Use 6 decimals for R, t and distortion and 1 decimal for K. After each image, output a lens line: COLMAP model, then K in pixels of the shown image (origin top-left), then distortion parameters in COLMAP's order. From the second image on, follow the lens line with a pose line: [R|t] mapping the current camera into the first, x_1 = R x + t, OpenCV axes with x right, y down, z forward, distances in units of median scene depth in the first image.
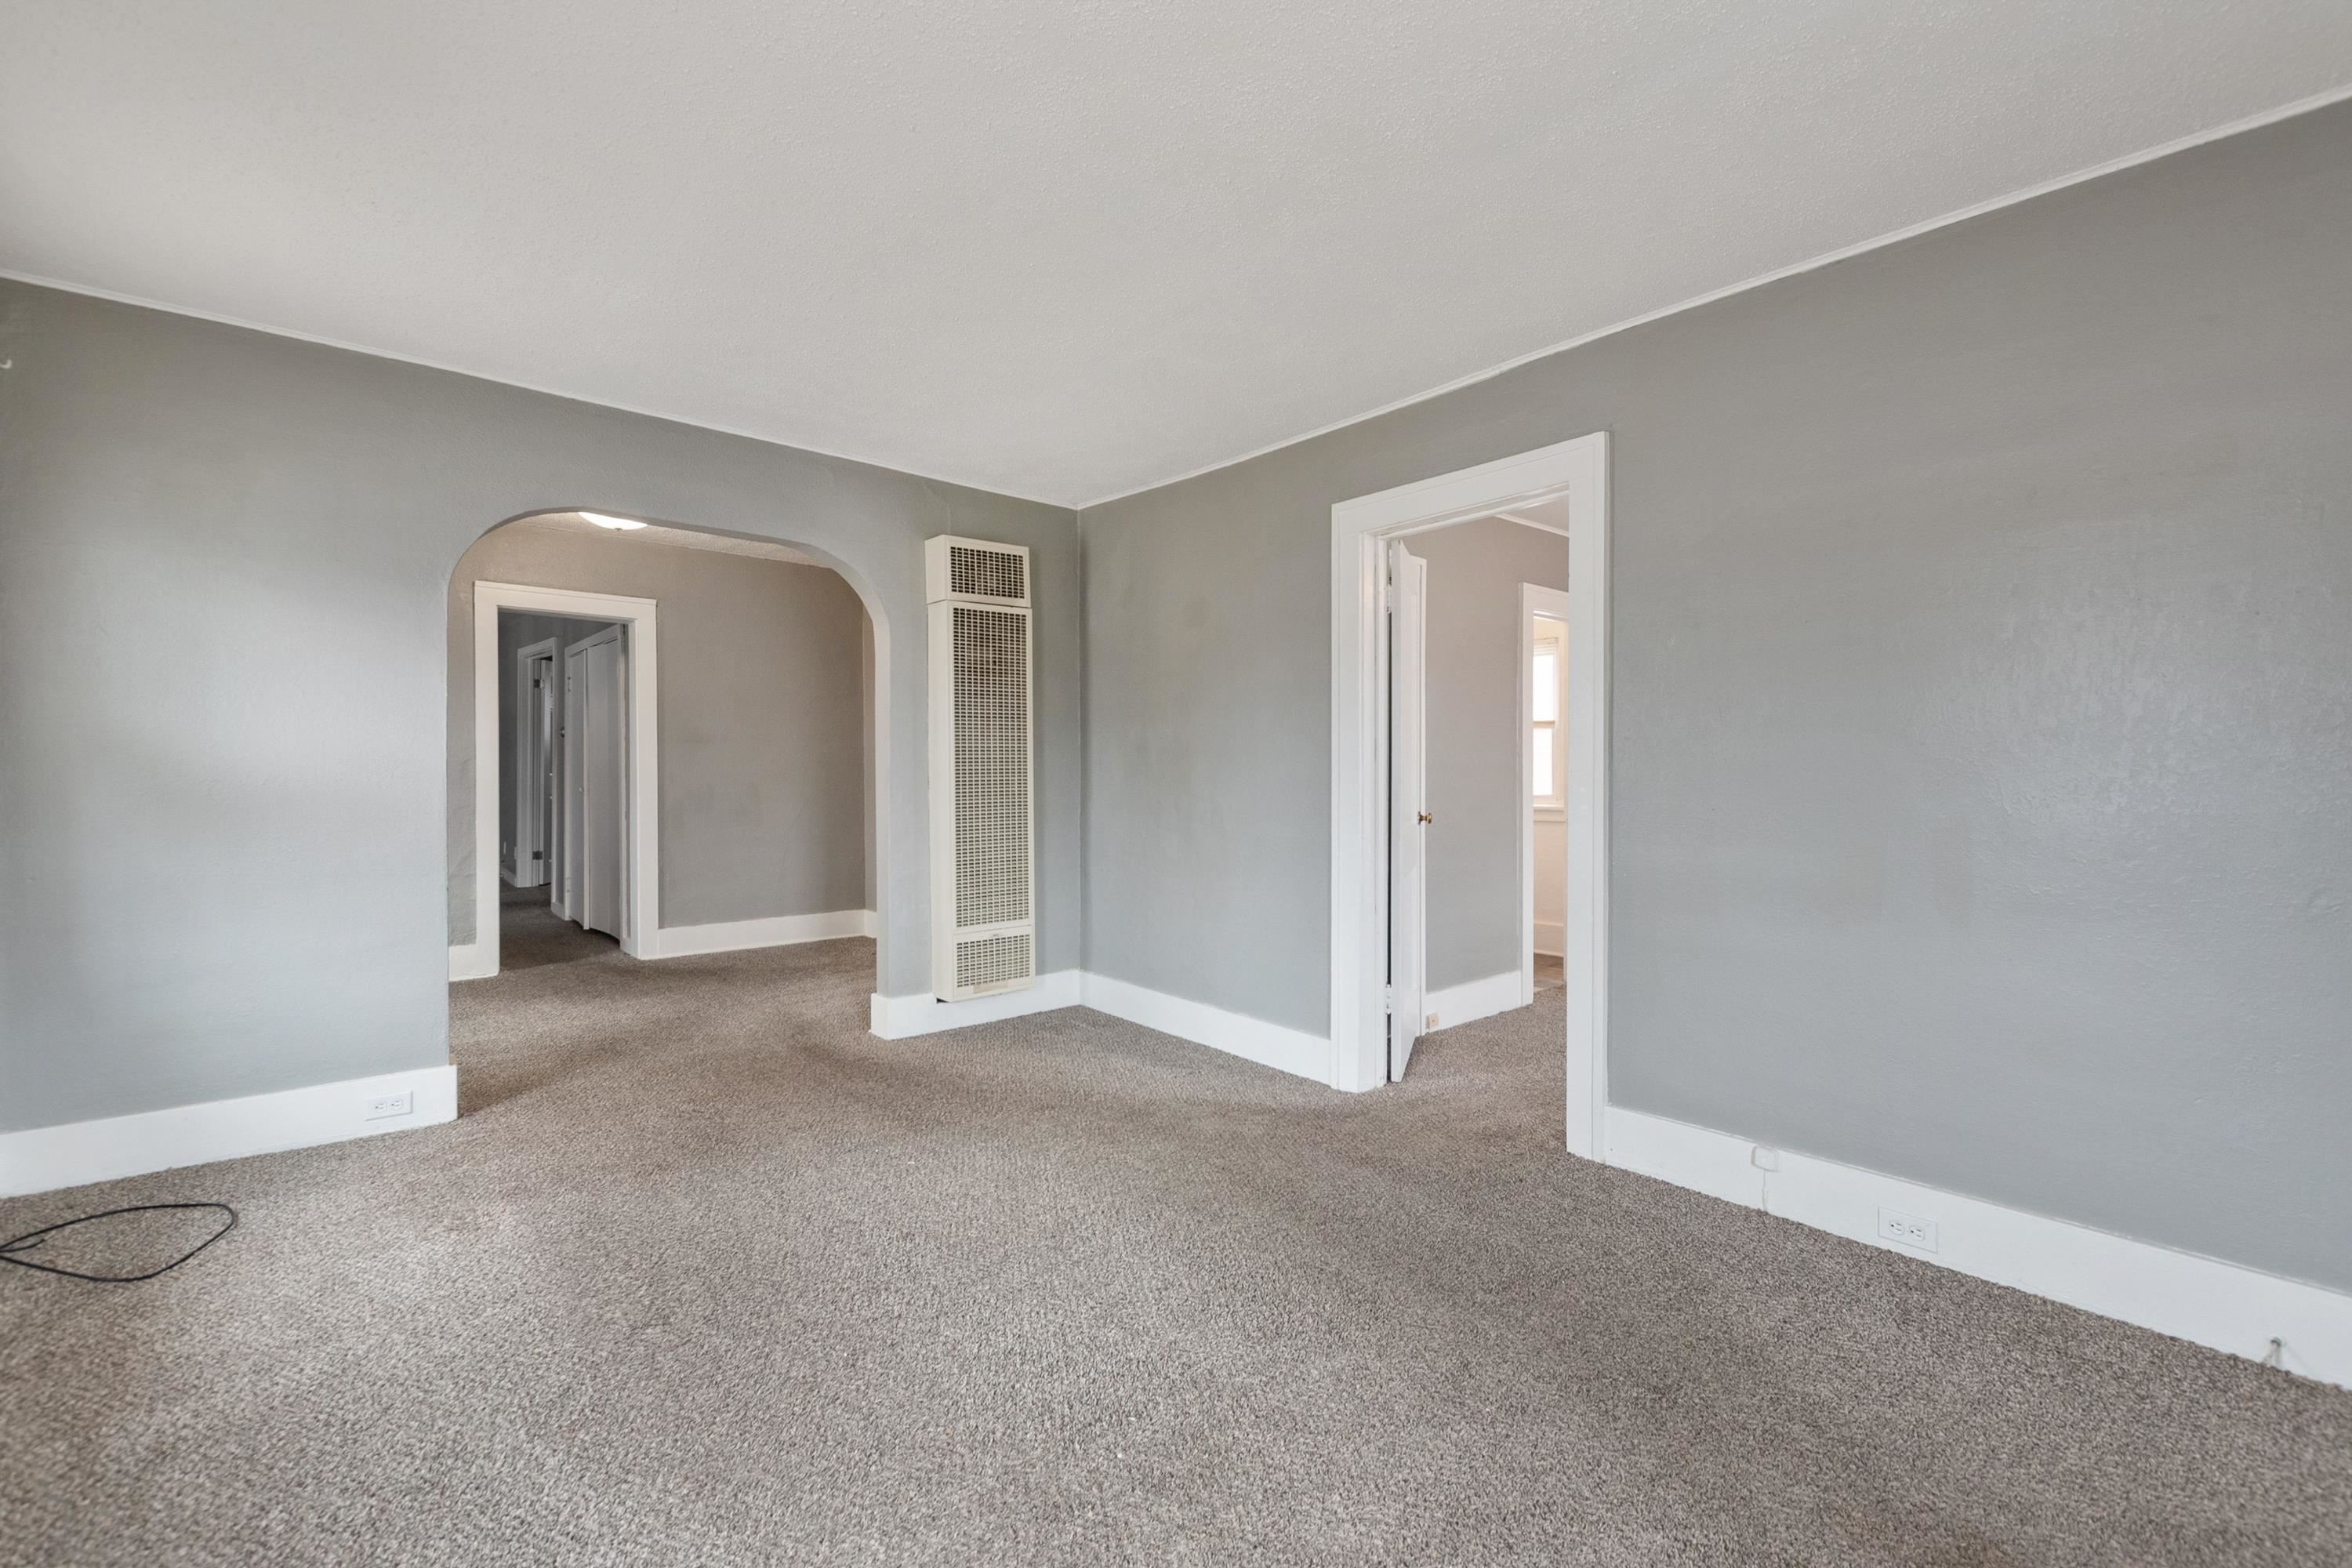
lens RADIAL K [[1045.9, 0, 1177.5], [0, 1045.9, 779.1], [0, 0, 1]] dist [0.000968, 0.000045]
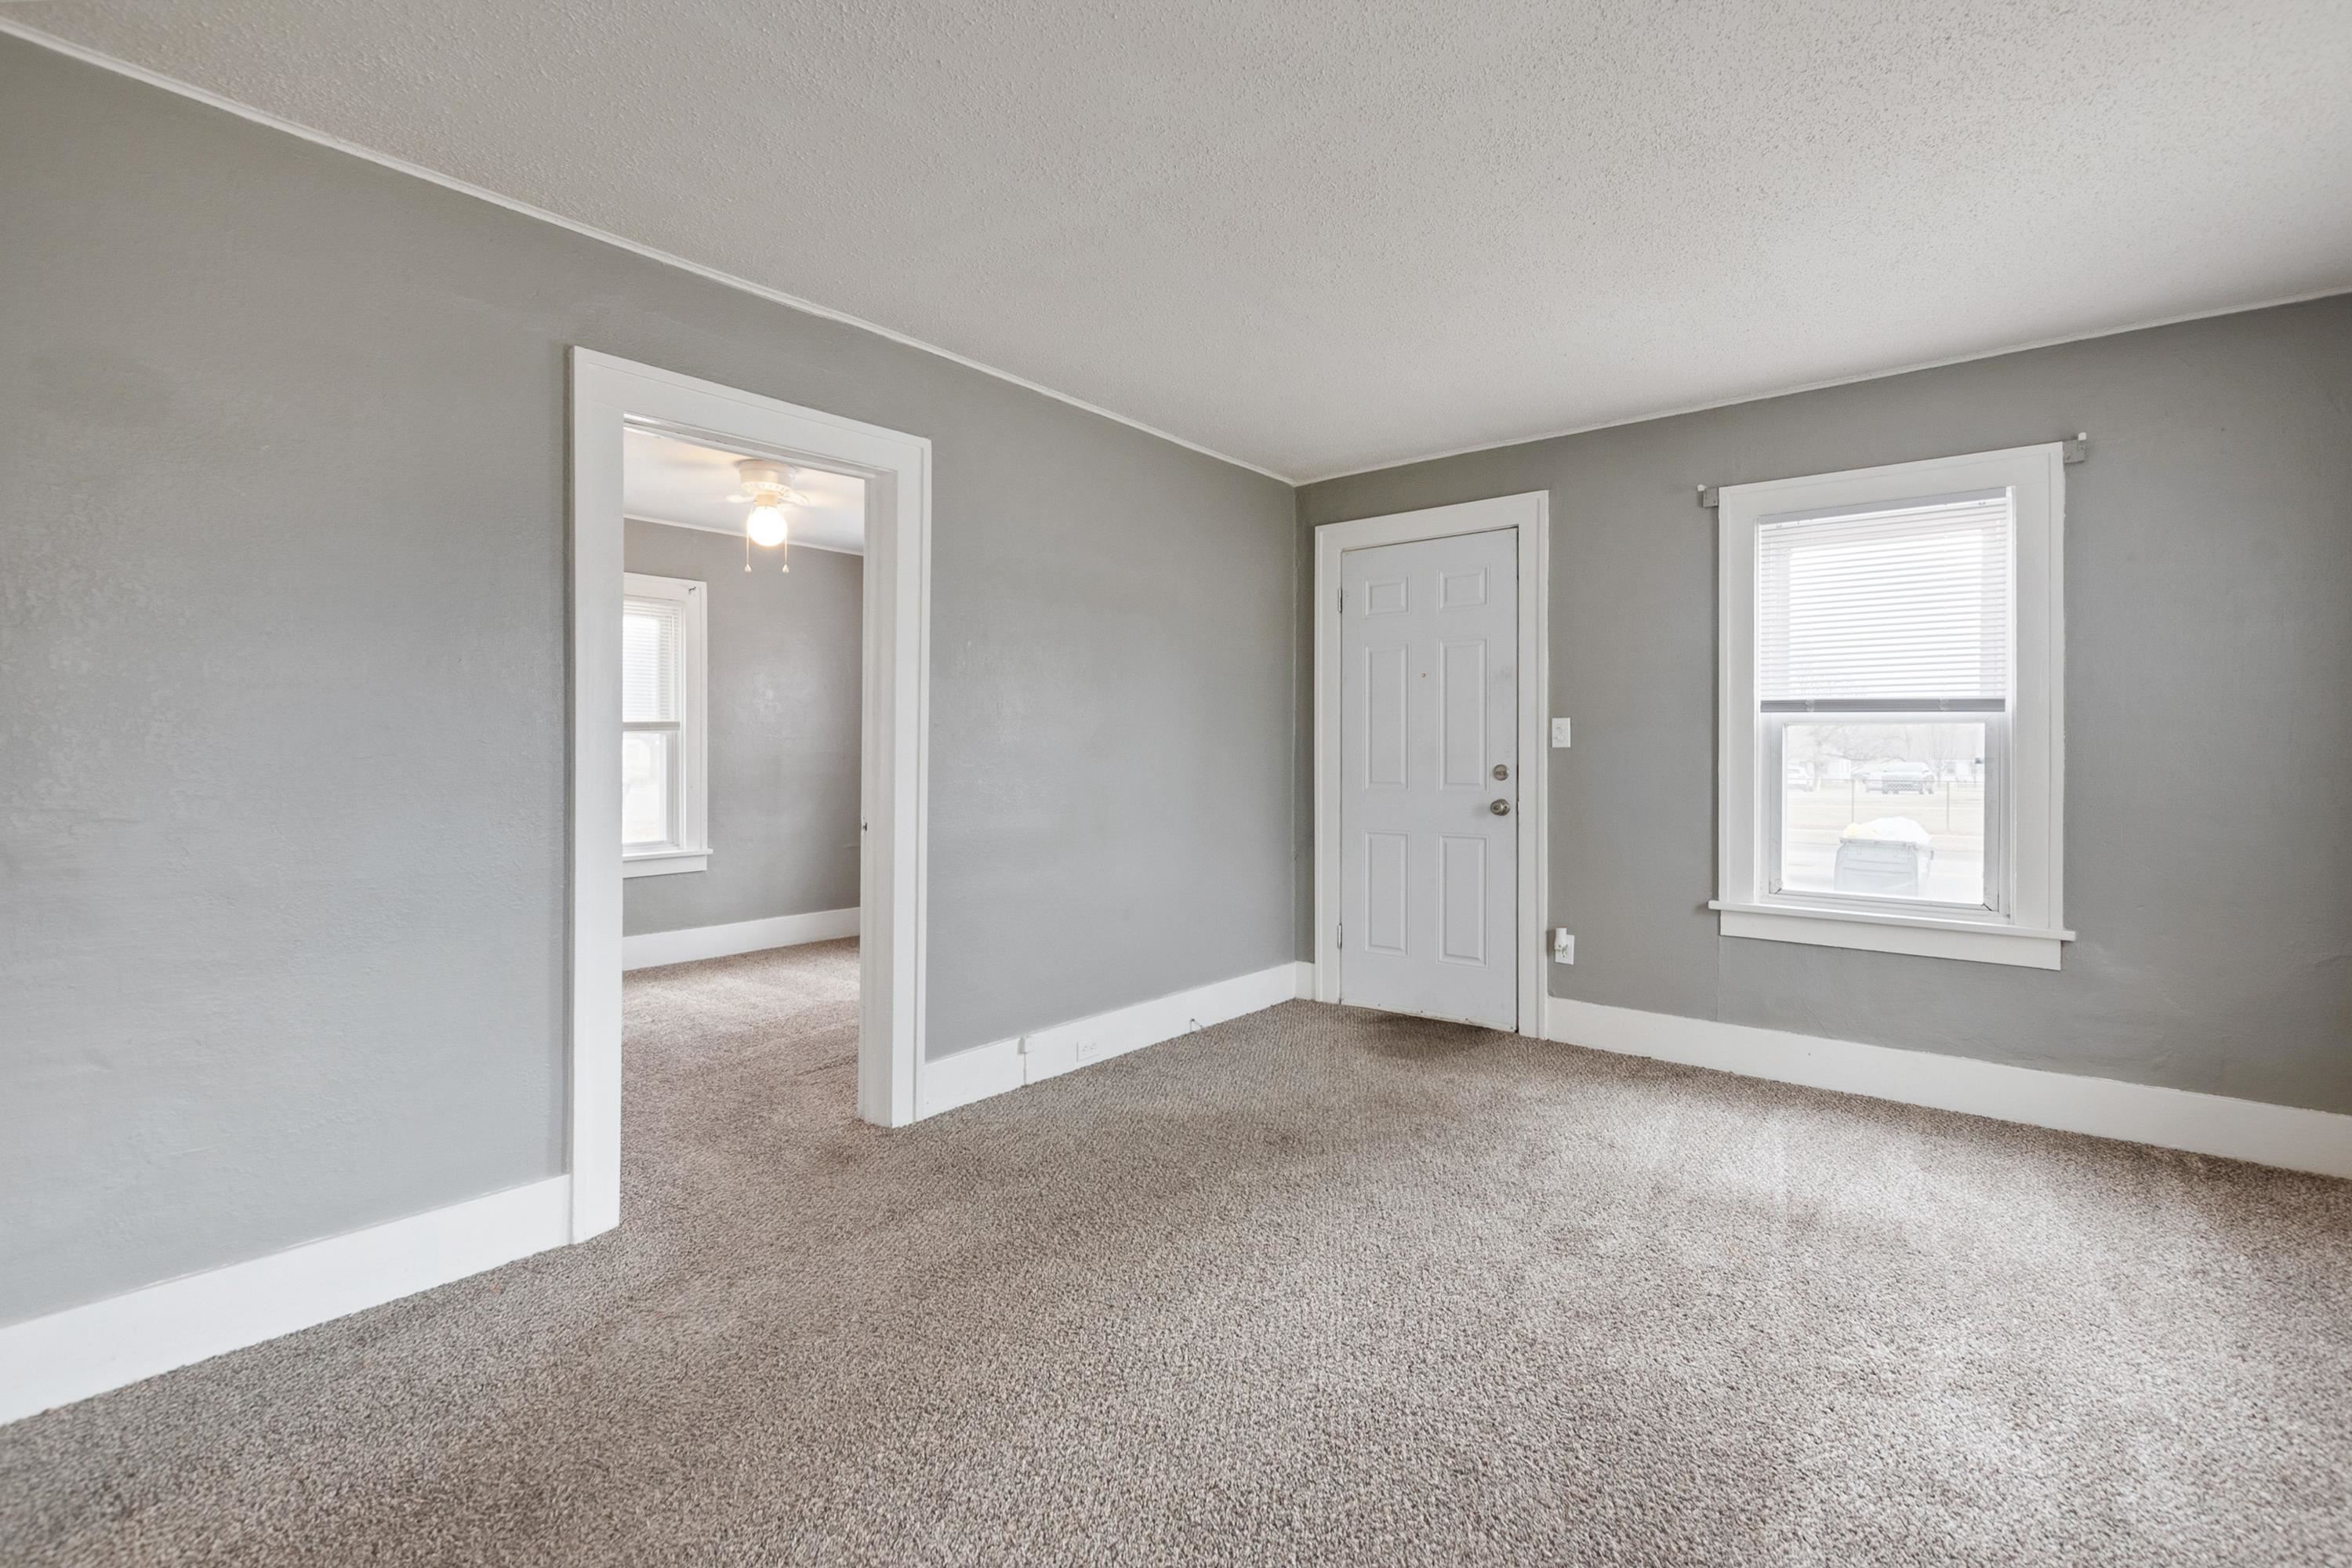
lens RADIAL K [[1045.9, 0, 1177.7], [0, 1045.9, 770.2], [0, 0, 1]] dist [0.000968, 0.000045]
pose [[-0.169525, -0.017773, 0.985366, -0.699818], [0.010697, 0.999745, 0.019873, -0.009823], [-0.985468, 0.013910, -0.169291, 0.932570]]
